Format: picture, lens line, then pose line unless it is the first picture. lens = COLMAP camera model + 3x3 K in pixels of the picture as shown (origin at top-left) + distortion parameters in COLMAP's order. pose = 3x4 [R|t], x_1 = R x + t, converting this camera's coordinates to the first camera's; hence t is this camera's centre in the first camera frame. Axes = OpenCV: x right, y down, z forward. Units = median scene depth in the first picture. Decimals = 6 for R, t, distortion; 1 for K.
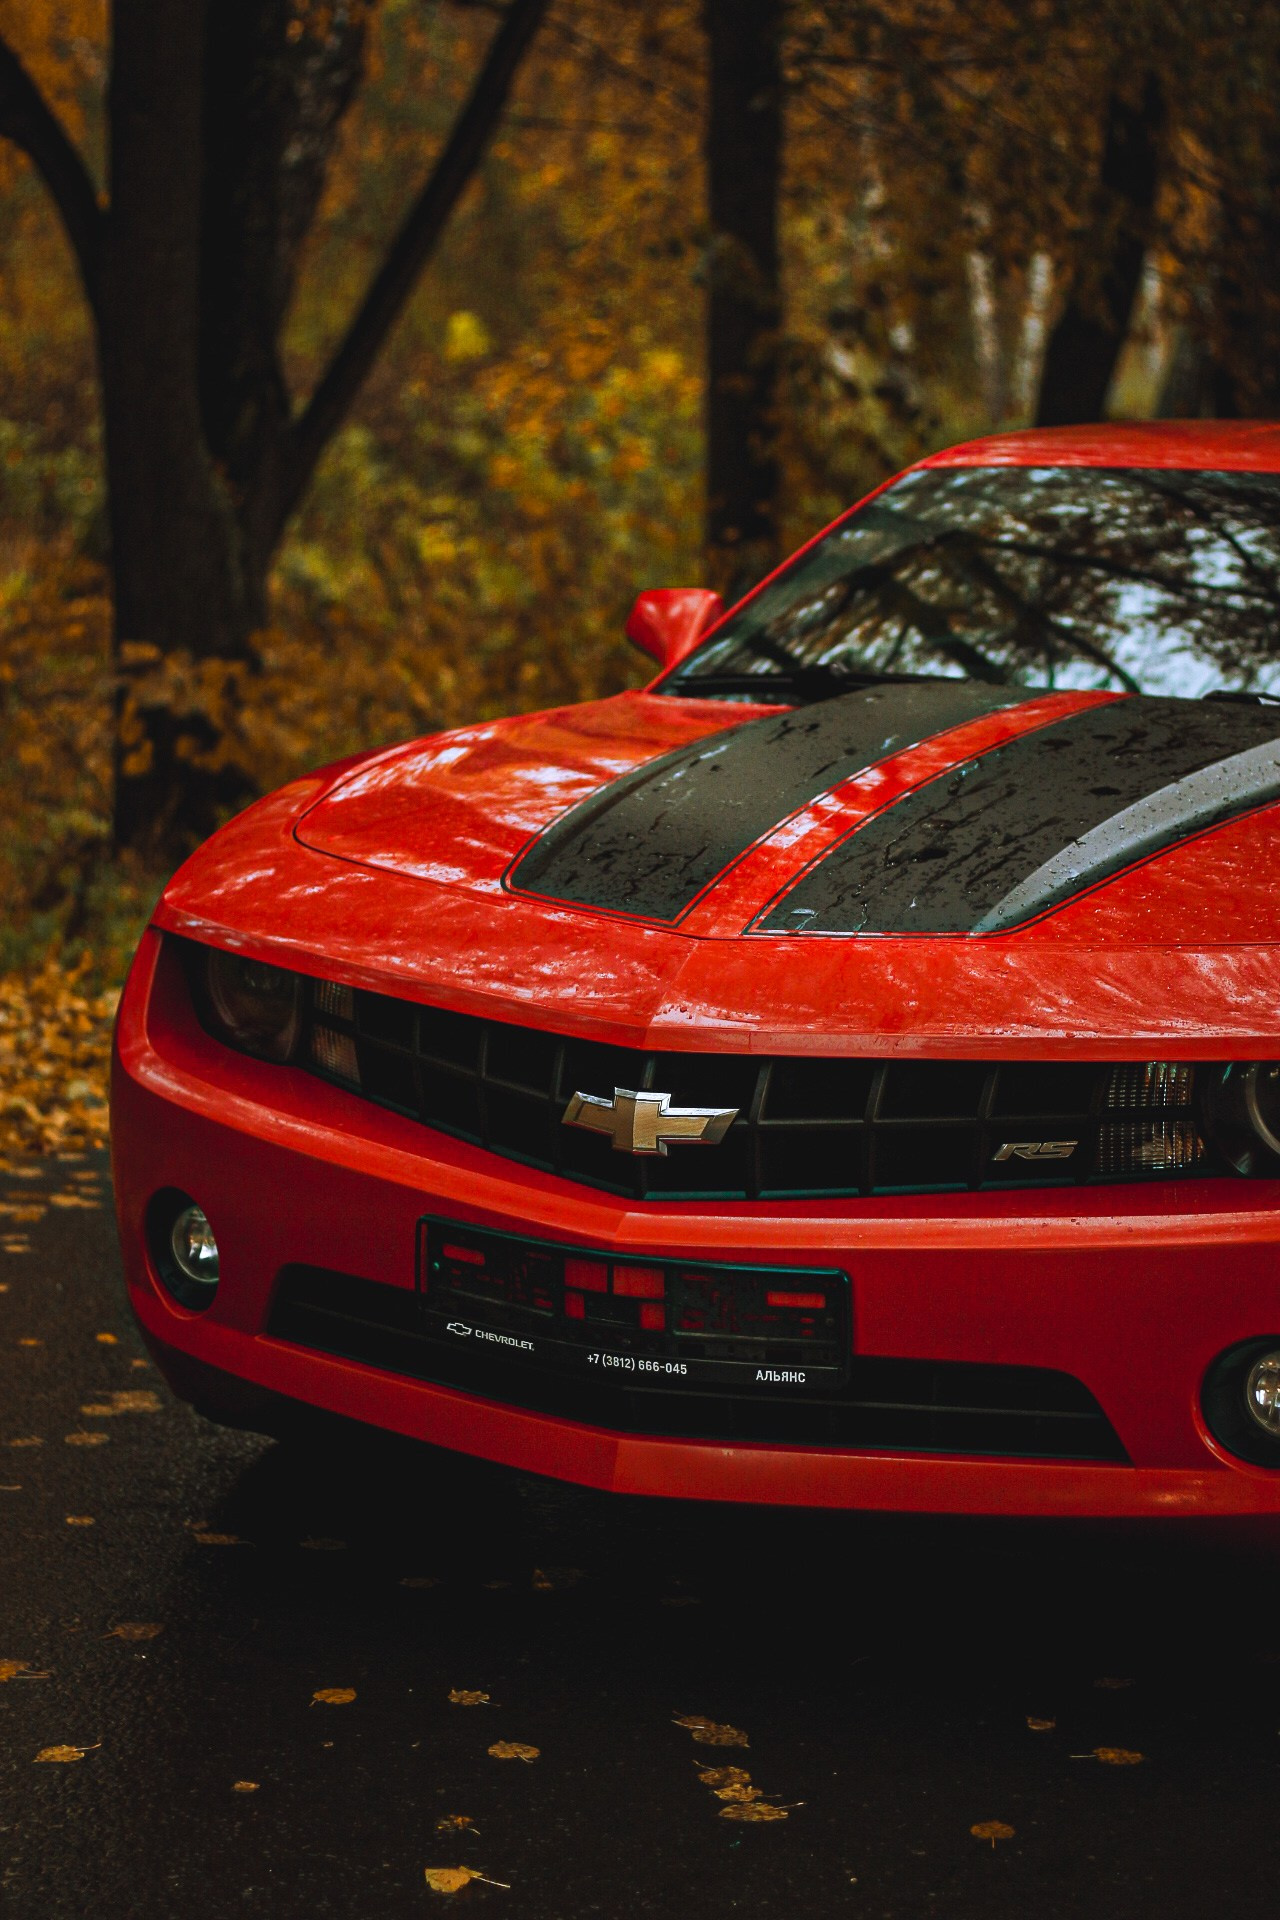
lens RADIAL K [[4539.9, 0, 640.0], [0, 4539.9, 960.0], [0, 0, 1]] dist [-0.101713, -0.049092]
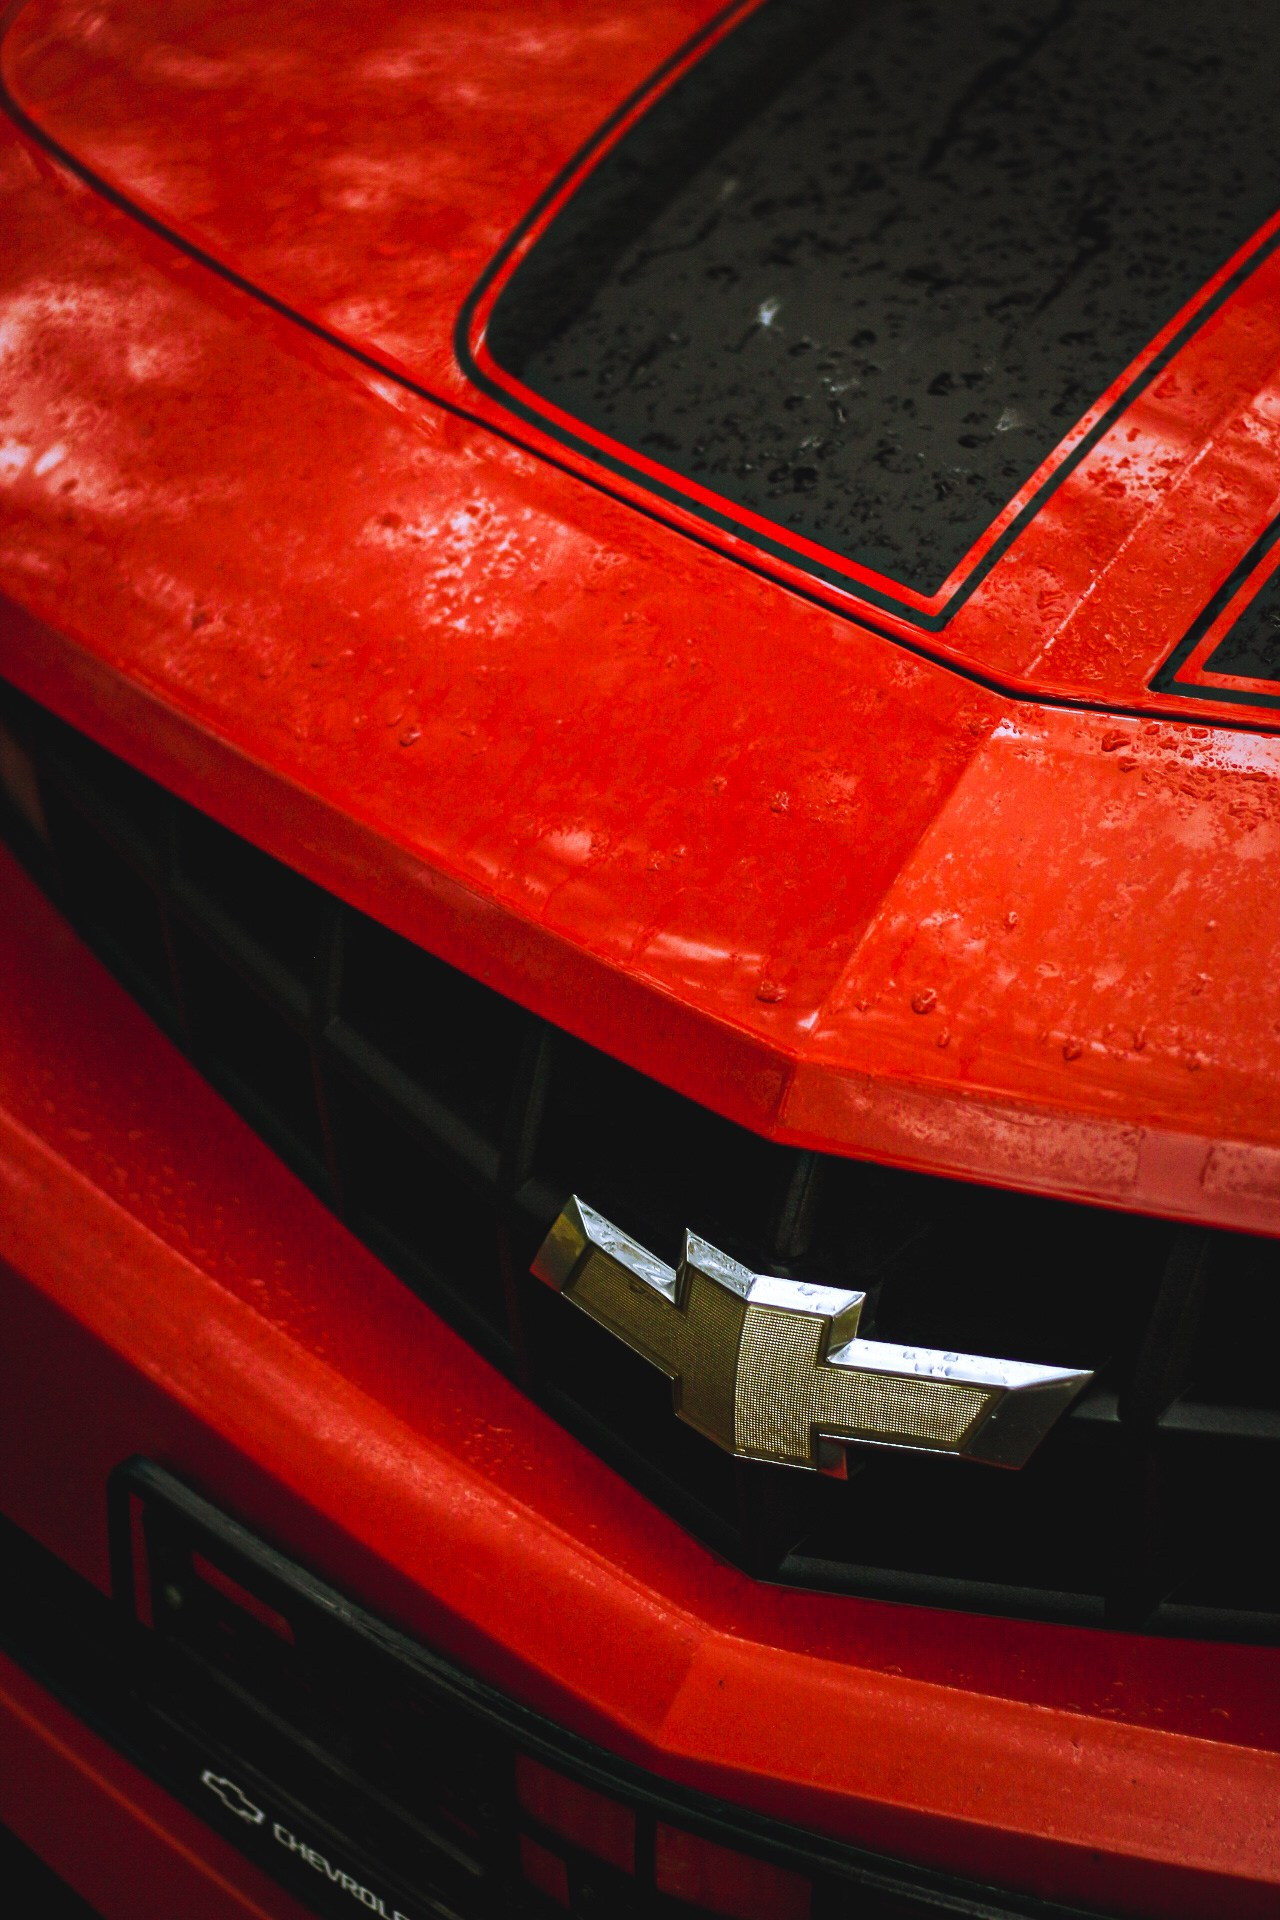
lens RADIAL K [[4549.0, 0, 640.0], [0, 4549.0, 960.0], [0, 0, 1]] dist [-0.035842, -0.924104]
pose [[0.990653, 0.057206, -0.123828, 0.026109], [-0.015781, 0.949778, 0.312526, -0.077885], [0.135488, -0.307650, 0.941804, 0.690354]]
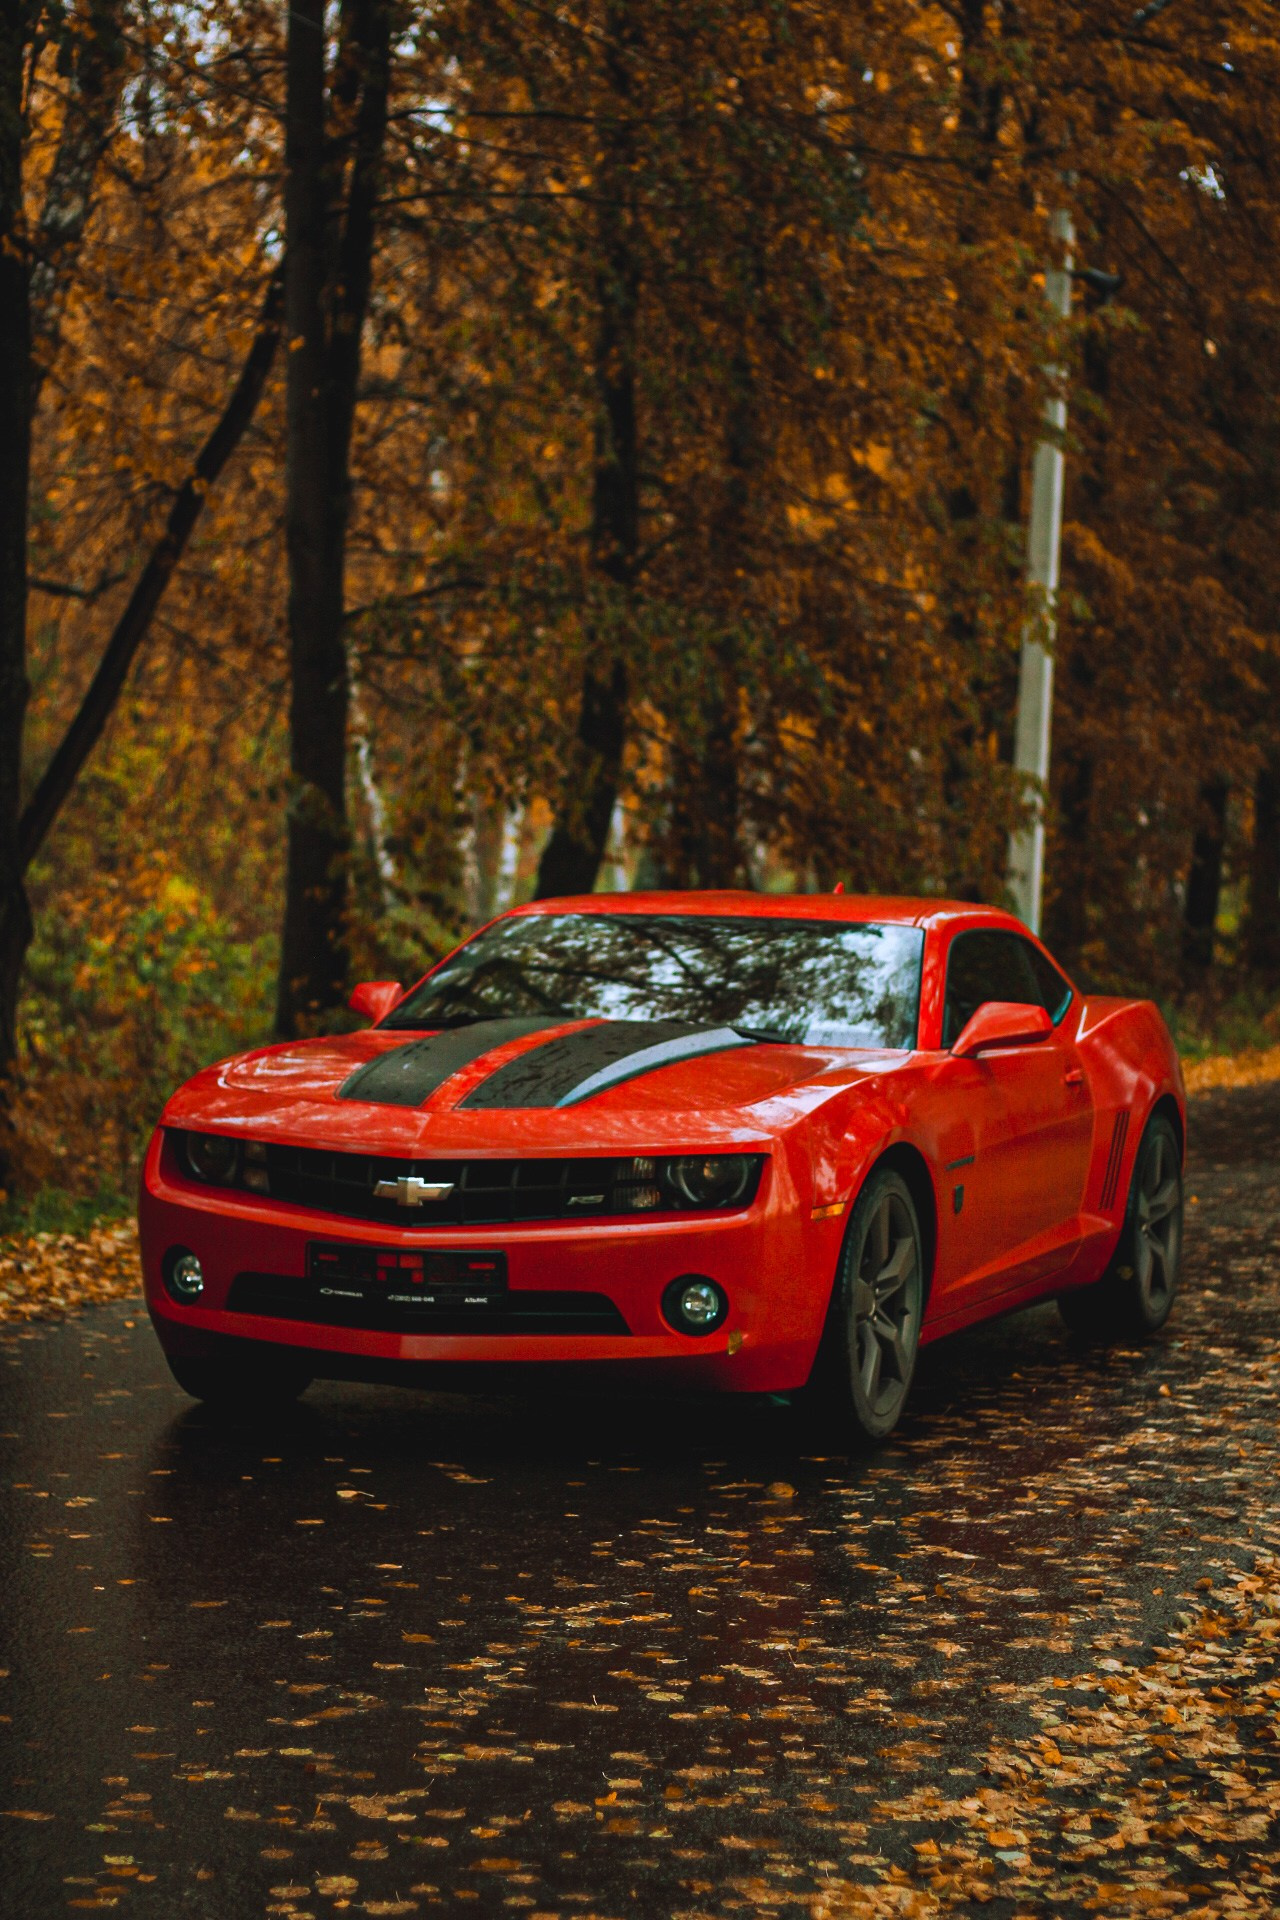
lens RADIAL K [[4549.0, 0, 640.0], [0, 4549.0, 960.0], [0, 0, 1]] dist [-0.035842, -0.924104]
pose [[0.993146, -0.011001, 0.116357, -0.139331], [0.024493, 0.993044, -0.115170, 0.174125], [-0.114281, 0.117231, 0.986507, -1.174551]]
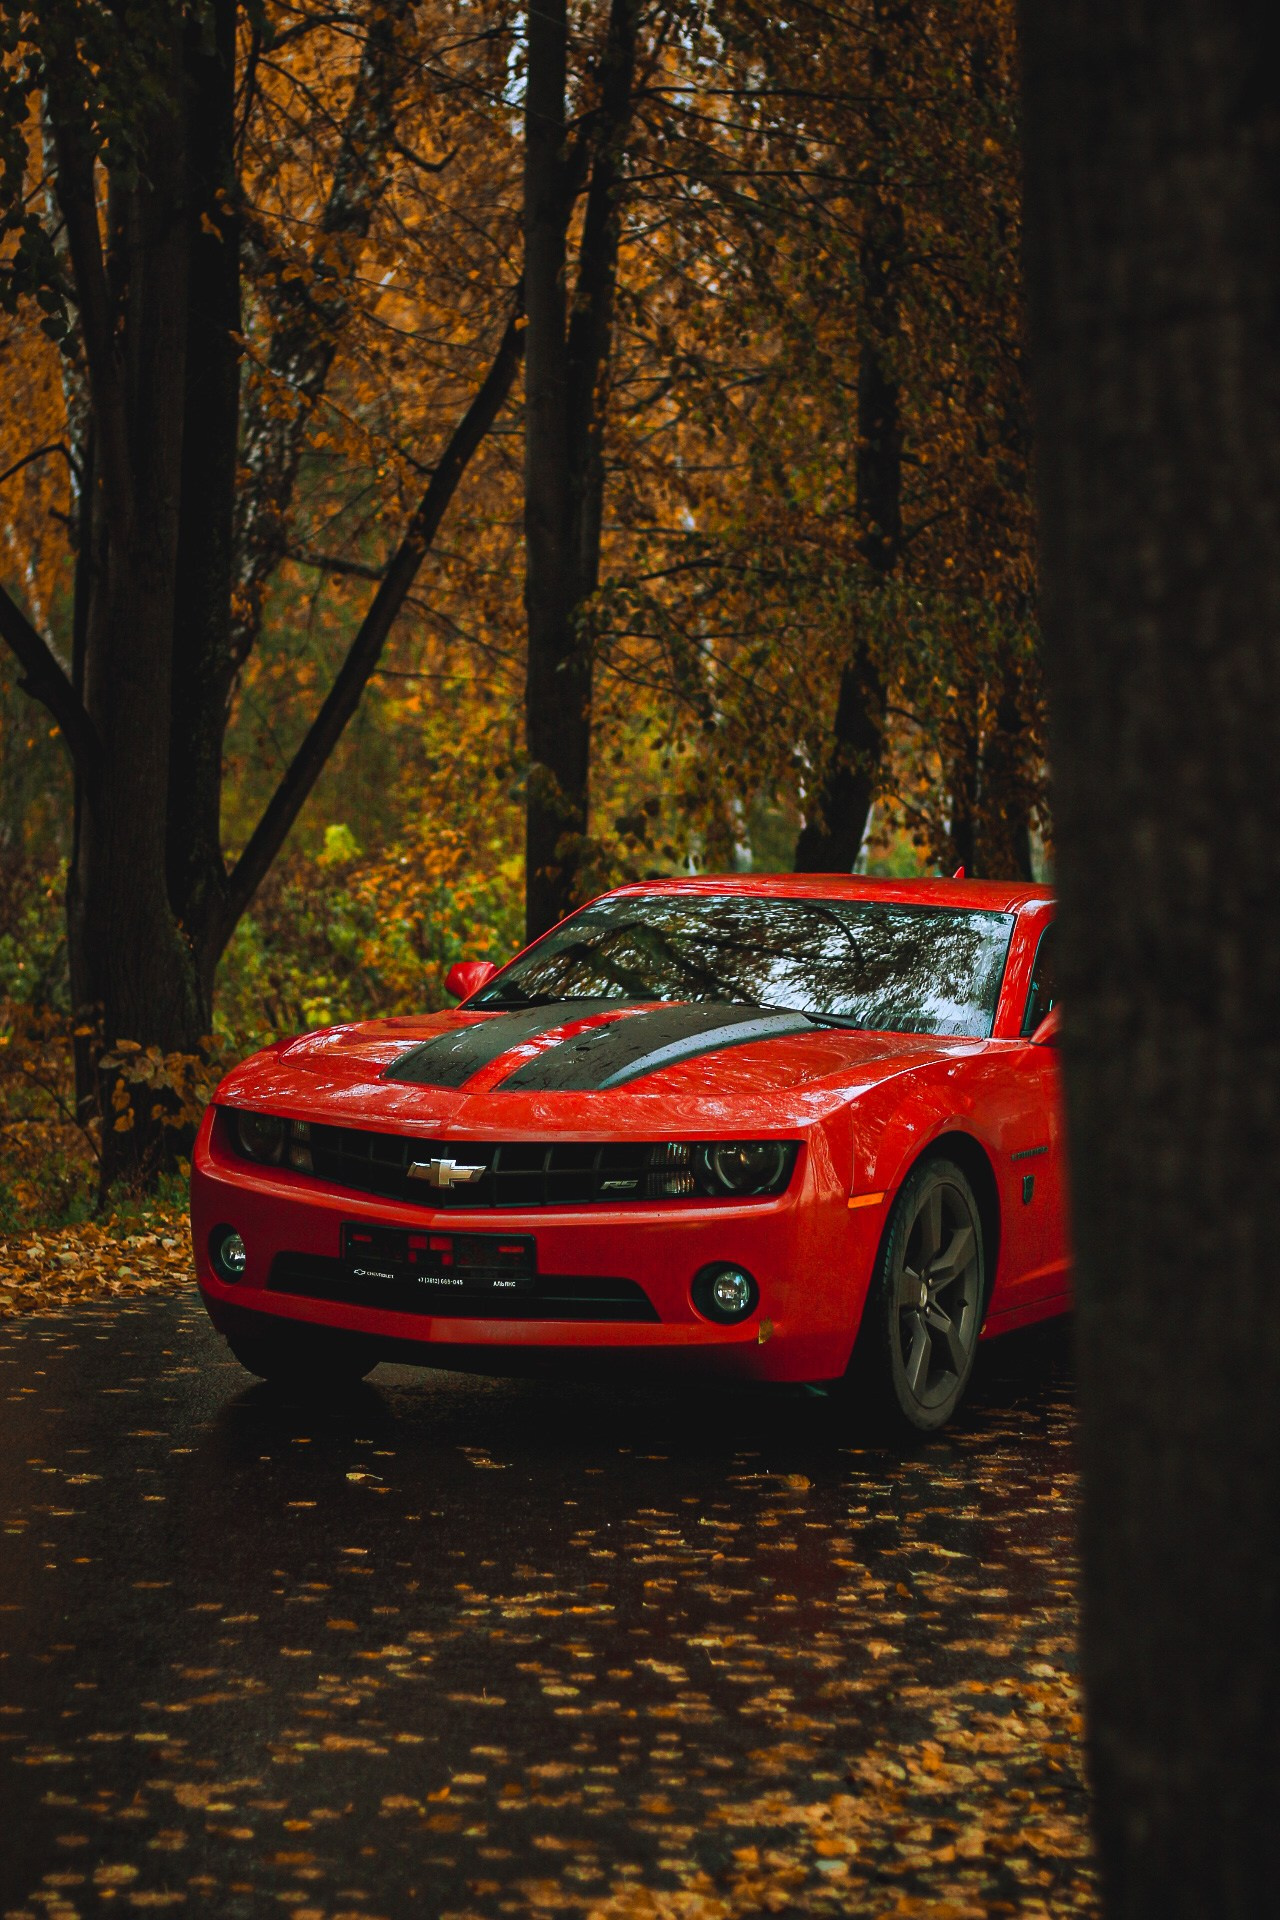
lens RADIAL K [[4539.9, 0, 640.0], [0, 4539.9, 960.0], [0, 0, 1]] dist [-0.101713, -0.049092]
pose [[0.999558, 0.000847, 0.029730, 0.029100], [0.002494, 0.993687, -0.112158, 0.172124], [-0.029638, 0.112183, 0.993245, -1.156592]]
